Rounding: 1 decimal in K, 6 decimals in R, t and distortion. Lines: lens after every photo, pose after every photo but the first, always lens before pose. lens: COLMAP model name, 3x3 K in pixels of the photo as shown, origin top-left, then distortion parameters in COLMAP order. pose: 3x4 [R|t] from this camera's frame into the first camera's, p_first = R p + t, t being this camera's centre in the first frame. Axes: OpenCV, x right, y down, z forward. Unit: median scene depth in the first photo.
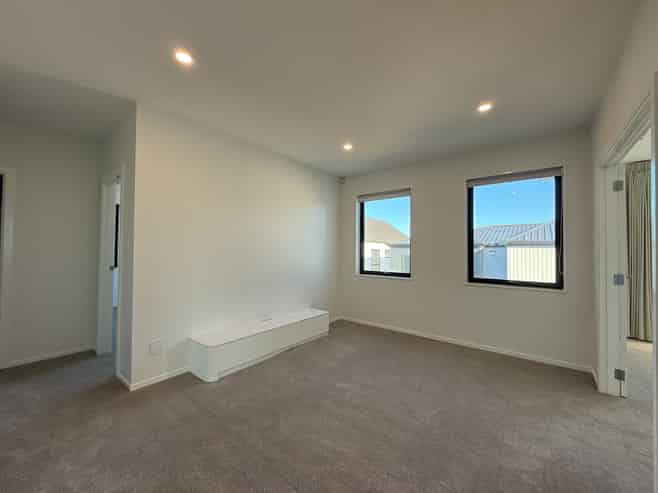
lens RADIAL K [[271.0, 0, 327.2], [0, 271.0, 238.7], [0, 0, 1]] dist [0.001085, 0.000175]
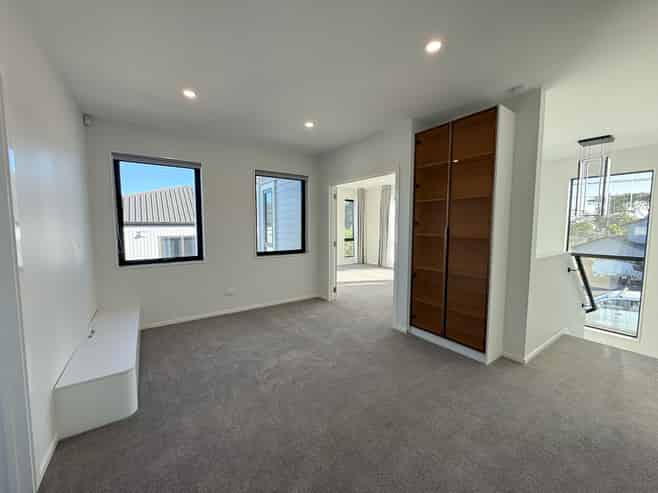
lens RADIAL K [[260.2, 0, 326.4], [0, 260.2, 245.5], [0, 0, 1]] dist [-0.000718, -0.000074]
pose [[0.262542, -0.077559, 0.961799, -0.389897], [-0.018953, 0.996158, 0.085503, 0.007476], [-0.964735, -0.040677, 0.260063, 0.300798]]
